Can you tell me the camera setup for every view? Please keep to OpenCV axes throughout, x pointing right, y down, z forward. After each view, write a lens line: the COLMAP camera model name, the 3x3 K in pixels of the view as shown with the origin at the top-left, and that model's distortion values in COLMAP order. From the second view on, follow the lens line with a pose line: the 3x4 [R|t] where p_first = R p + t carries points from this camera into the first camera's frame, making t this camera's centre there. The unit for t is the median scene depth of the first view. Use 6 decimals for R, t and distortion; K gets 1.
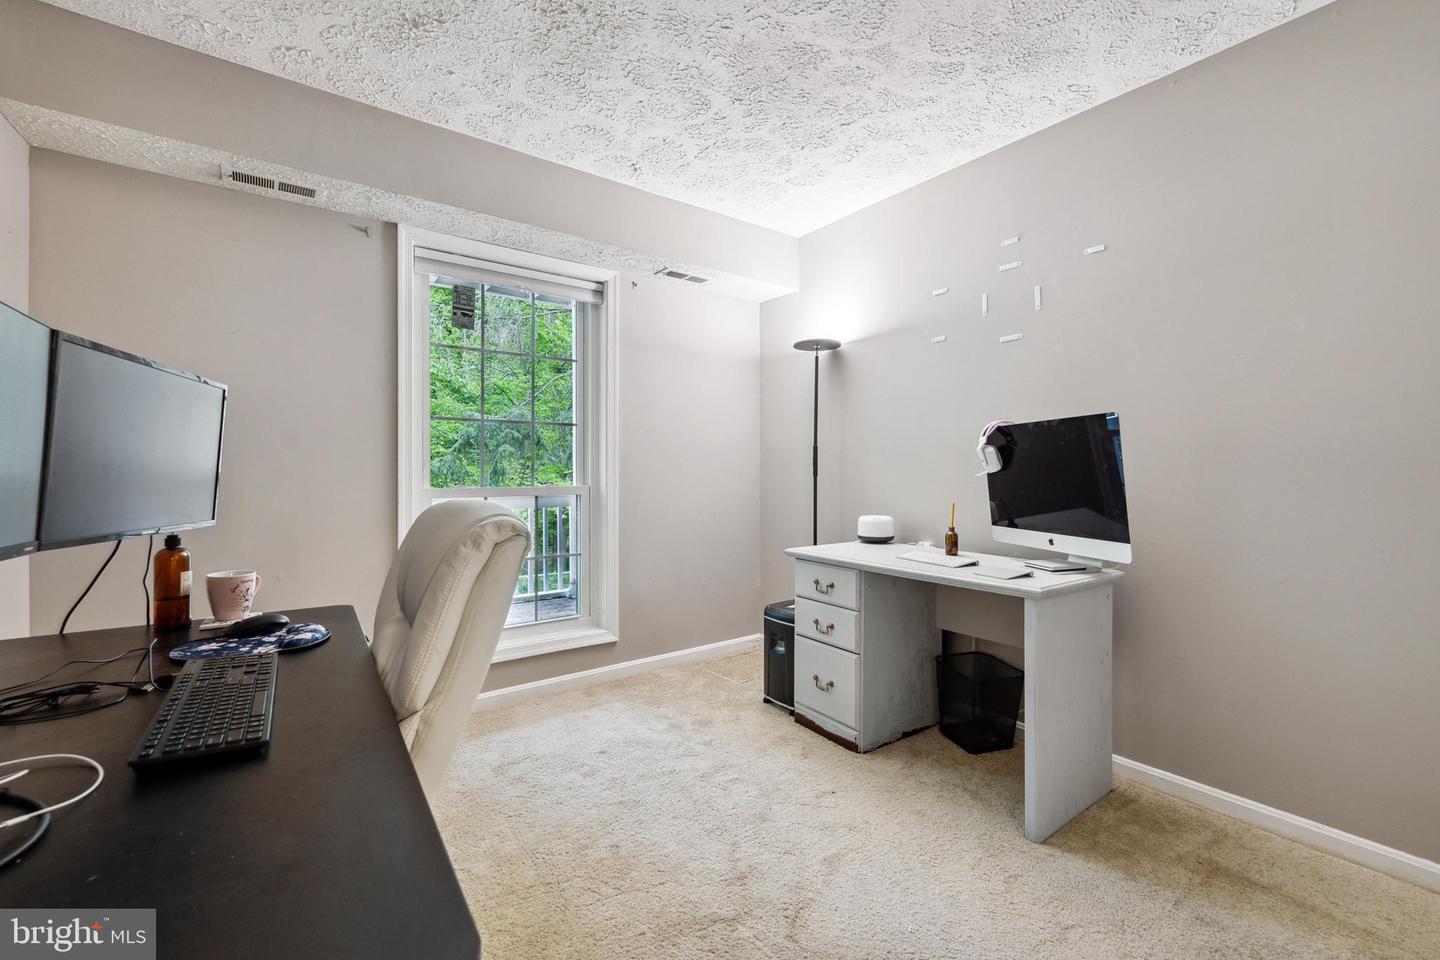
lens RADIAL K [[599.5, 0, 725.8], [0, 599.5, 472.1], [0, 0, 1]] dist [-0.001729, 0.000540]
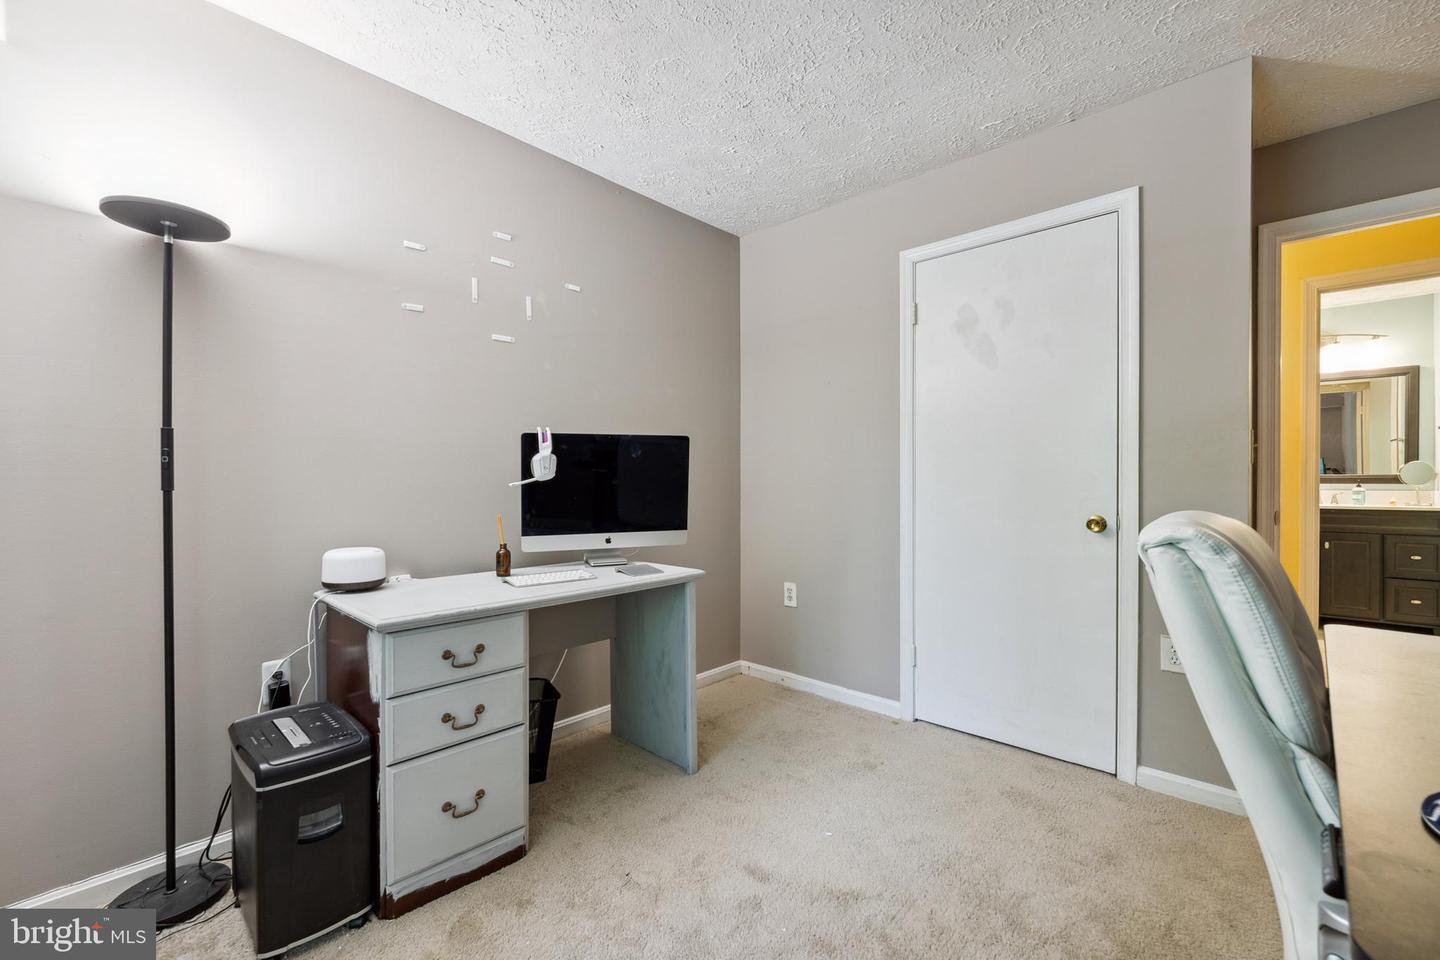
lens RADIAL K [[599.5, 0, 721.6], [0, 599.5, 486.3], [0, 0, 1]] dist [-0.001729, 0.000540]
pose [[-0.183407, -0.009851, 0.982988, -0.532630], [0.005913, 0.999921, 0.011124, 0.001063], [-0.983019, 0.007852, -0.183334, 0.853105]]
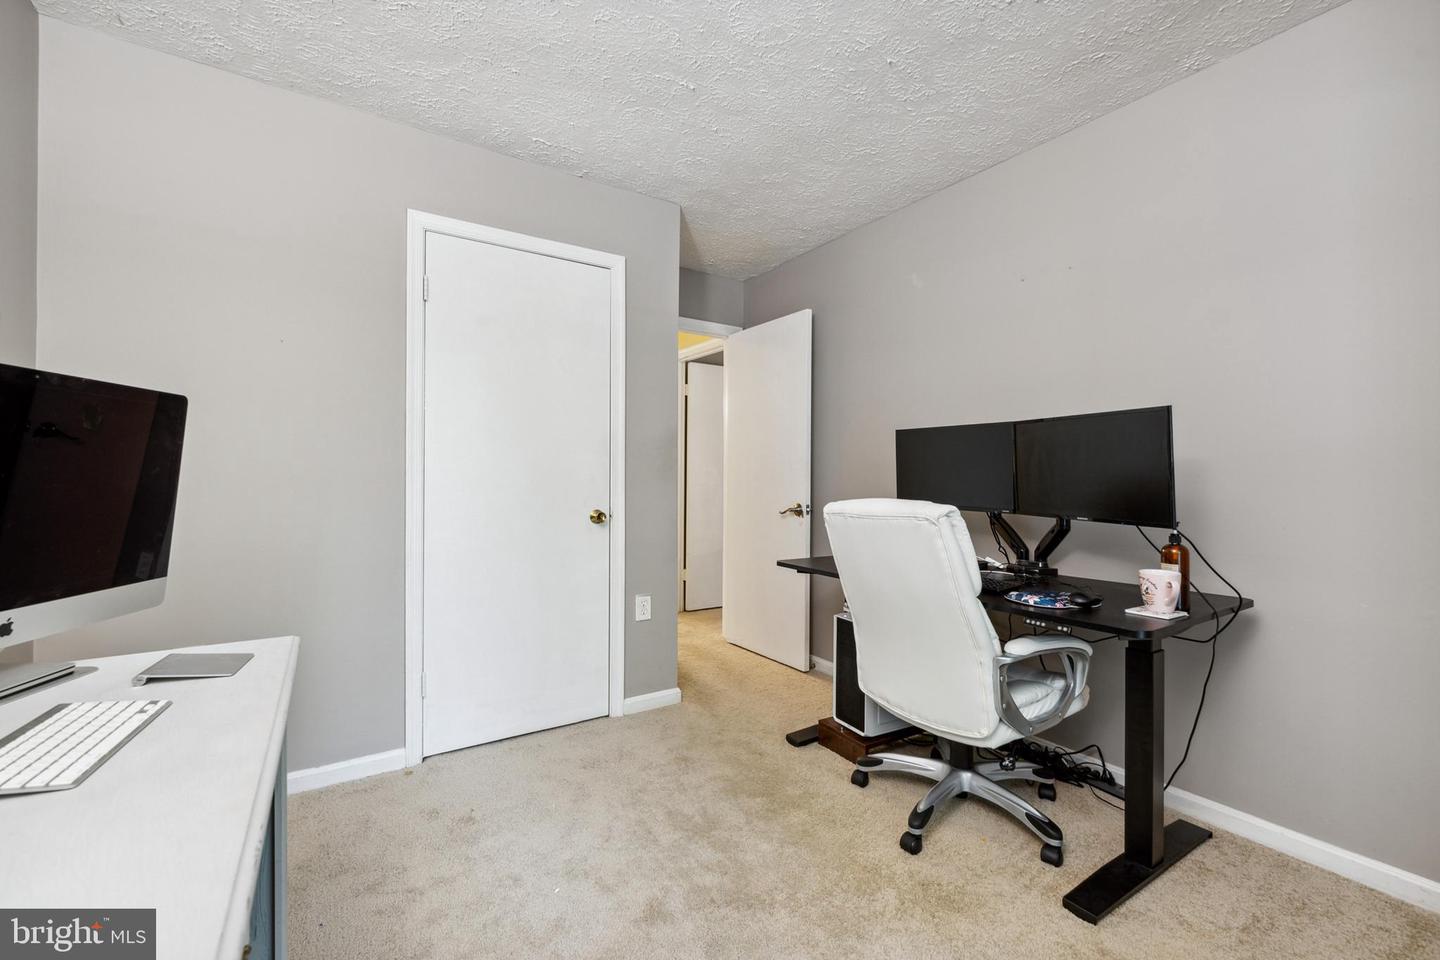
lens RADIAL K [[599.5, 0, 713.5], [0, 599.5, 475.0], [0, 0, 1]] dist [-0.001729, 0.000540]
pose [[-0.998026, -0.000204, 0.062797, -0.036464], [-0.000356, 0.999997, -0.002408, -0.001695], [-0.062796, -0.002426, -0.998023, 1.219767]]
